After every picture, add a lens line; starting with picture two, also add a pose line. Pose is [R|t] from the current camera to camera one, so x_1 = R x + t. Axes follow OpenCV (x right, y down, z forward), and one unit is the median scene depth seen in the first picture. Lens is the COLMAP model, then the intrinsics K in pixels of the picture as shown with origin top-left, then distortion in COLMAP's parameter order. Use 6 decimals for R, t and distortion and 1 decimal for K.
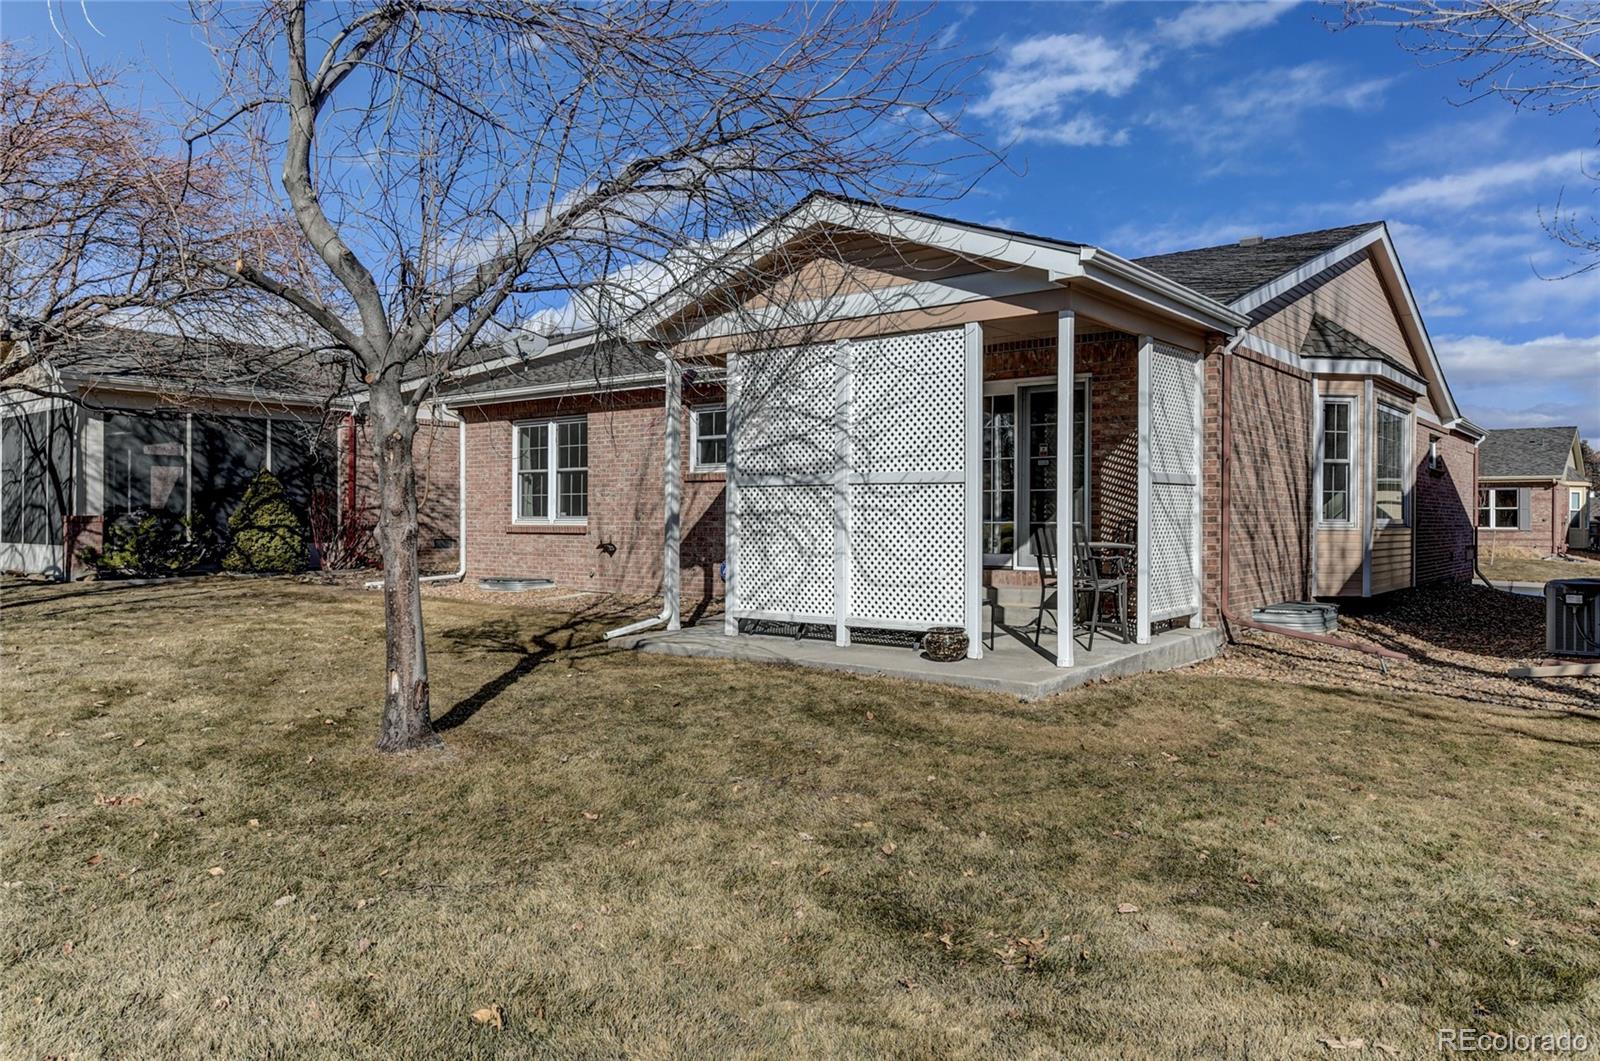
lens RADIAL K [[1096.5, 0, 800.4], [0, 1096.5, 531.3], [0, 0, 1]] dist [-0.000111, 0.000019]
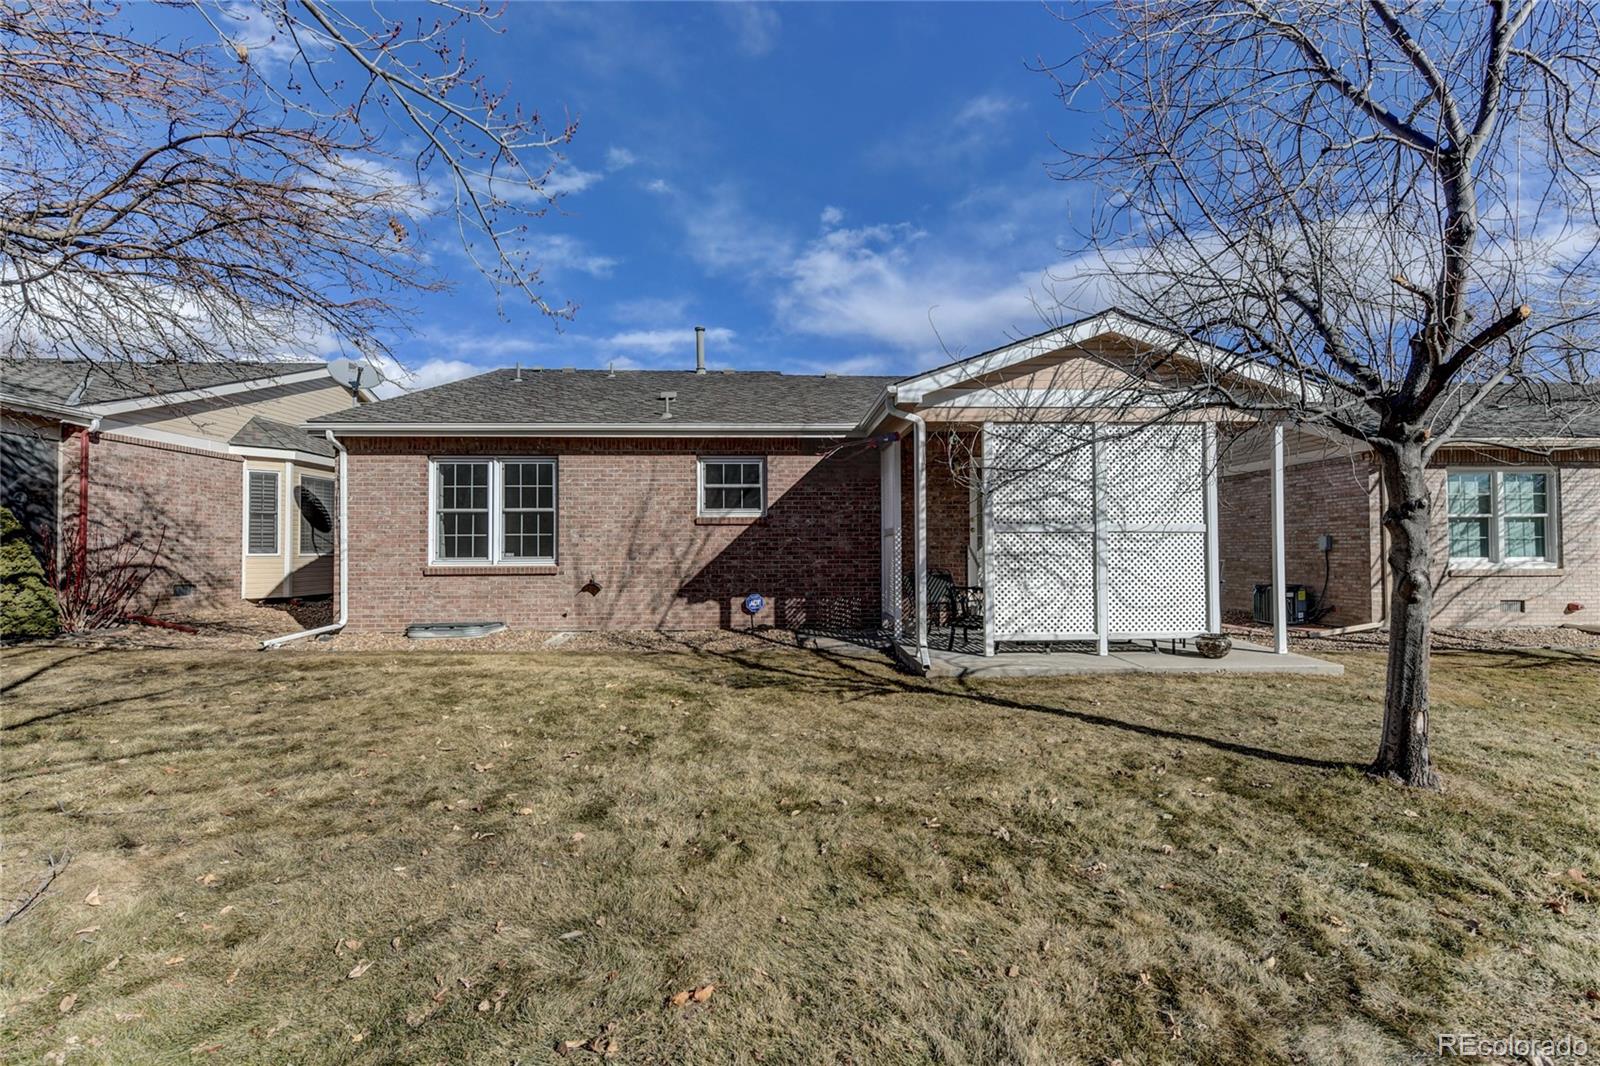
lens RADIAL K [[771.5, 0, 801.9], [0, 771.5, 532.4], [0, 0, 1]] dist [0.002917, -0.000068]
pose [[0.755367, 0.009887, 0.655227, -0.498369], [0.014114, 0.999409, -0.031352, -0.010899], [-0.655150, 0.032930, 0.754781, 0.318689]]
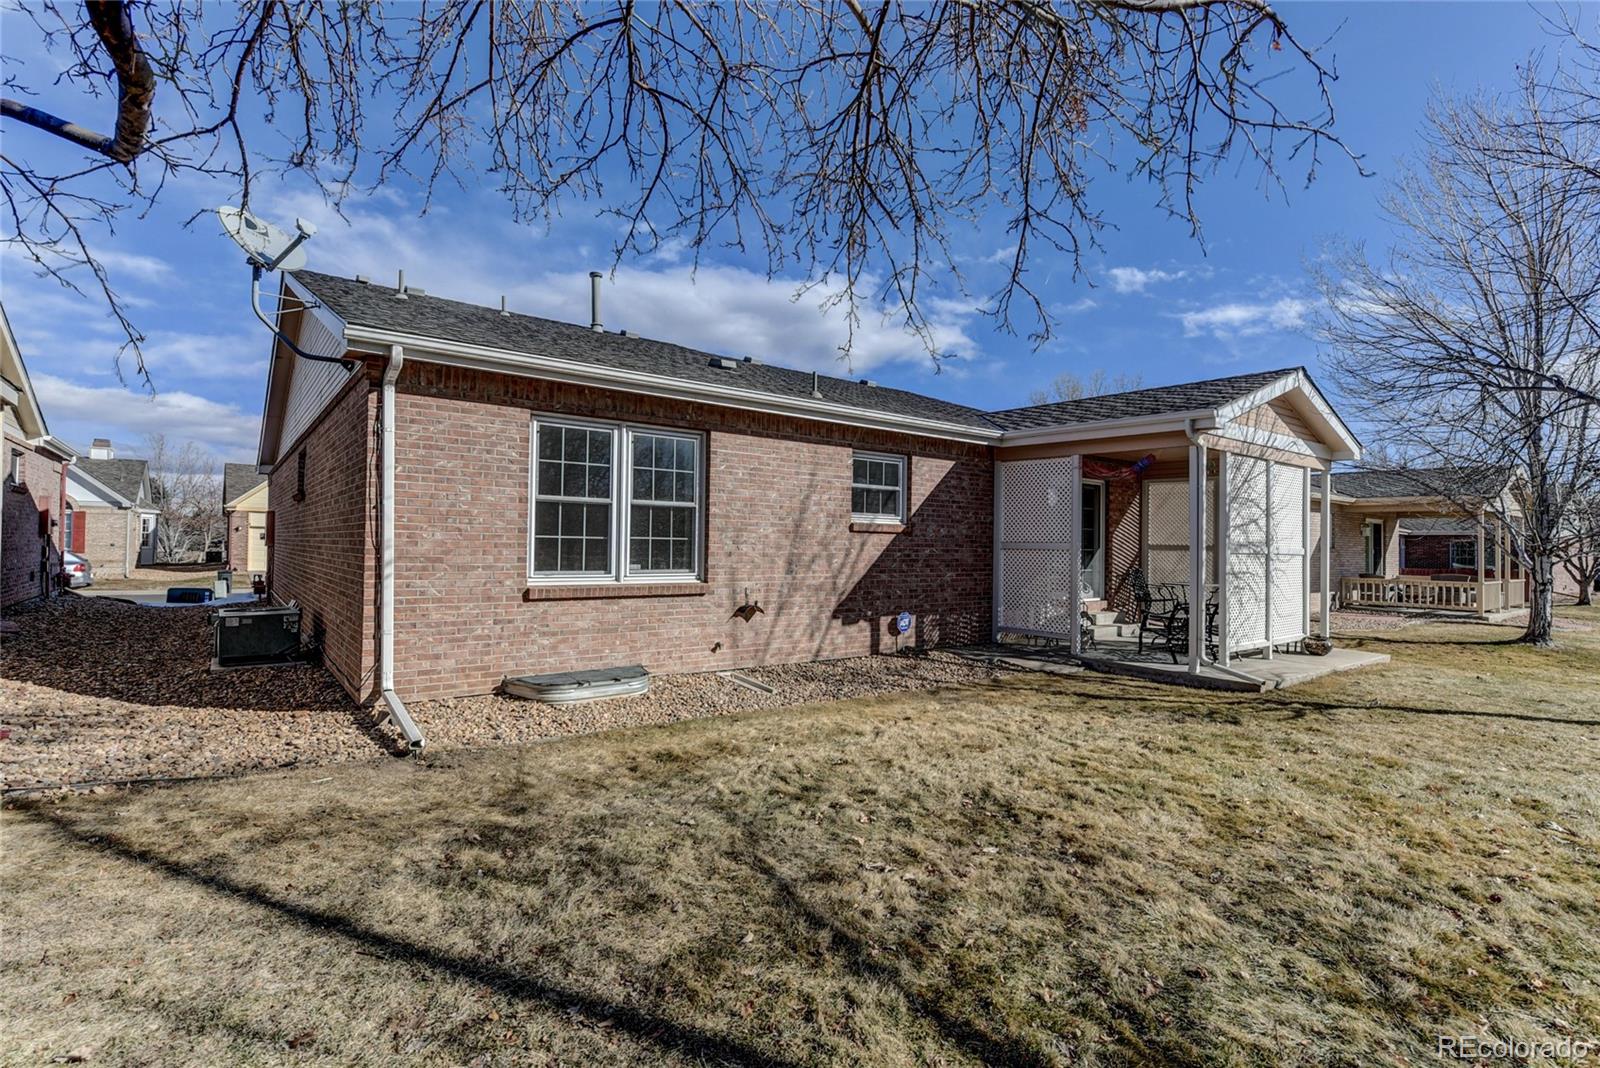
lens RADIAL K [[771.5, 0, 797.7], [0, 771.5, 535.7], [0, 0, 1]] dist [0.002917, -0.000068]
pose [[0.226759, 0.015142, 0.973833, -0.698394], [-0.003126, 0.999885, -0.014819, -0.029829], [-0.973946, 0.000317, 0.226781, 0.835520]]
